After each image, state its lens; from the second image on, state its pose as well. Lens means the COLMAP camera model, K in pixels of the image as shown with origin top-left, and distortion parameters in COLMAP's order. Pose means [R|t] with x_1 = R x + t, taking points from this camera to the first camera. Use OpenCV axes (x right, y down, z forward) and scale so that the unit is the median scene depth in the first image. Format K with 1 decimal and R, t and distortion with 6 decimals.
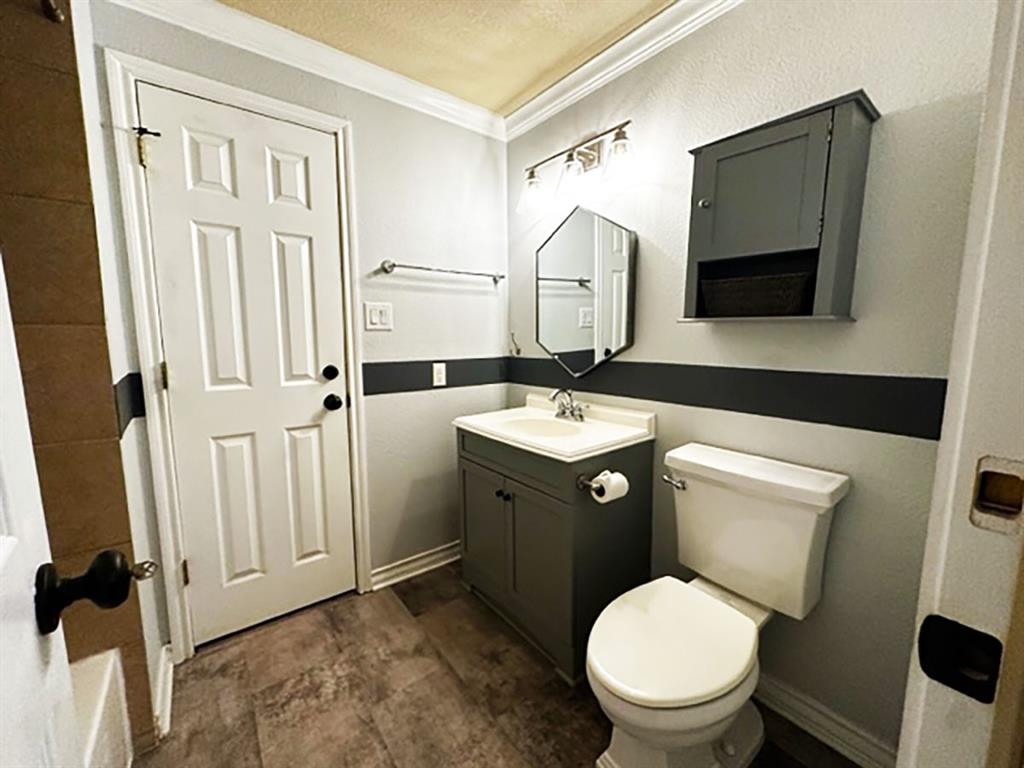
lens RADIAL K [[408.2, 0, 513.3], [0, 408.2, 382.9], [0, 0, 1]] dist [-0.002834, 0.000732]
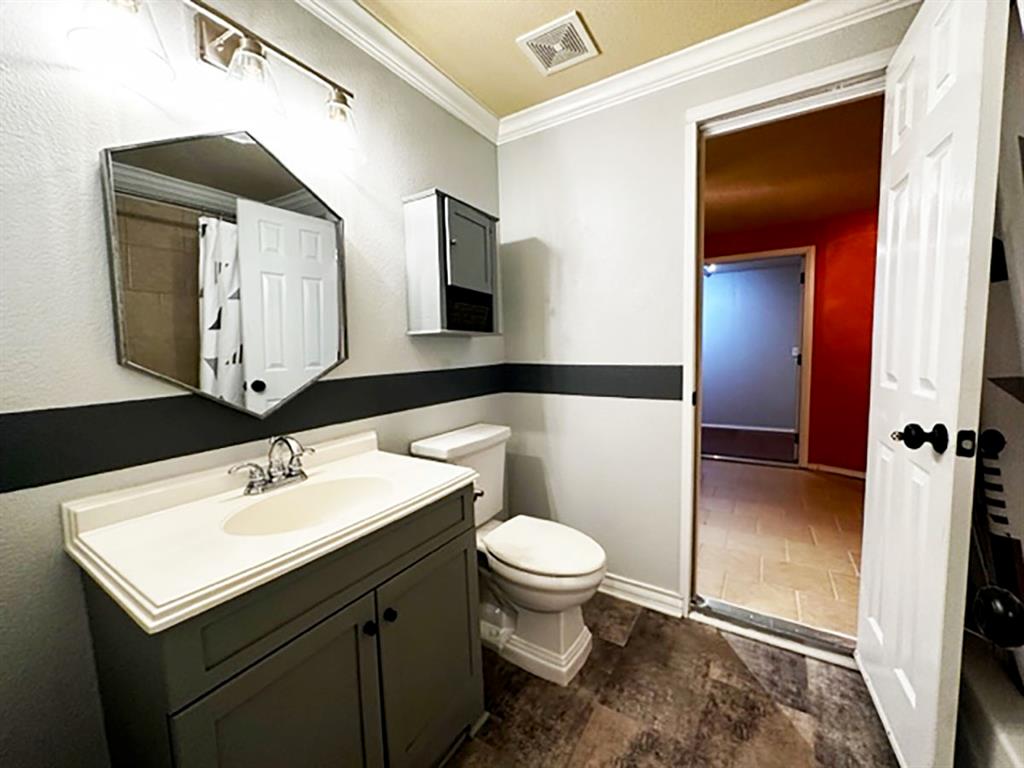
lens RADIAL K [[408.2, 0, 513.3], [0, 408.2, 382.9], [0, 0, 1]] dist [-0.002834, 0.000732]
pose [[-0.331032, -0.067508, 0.941202, -0.631348], [0.137649, 0.983314, 0.118941, -0.100242], [-0.933526, 0.168928, -0.316216, 0.997202]]
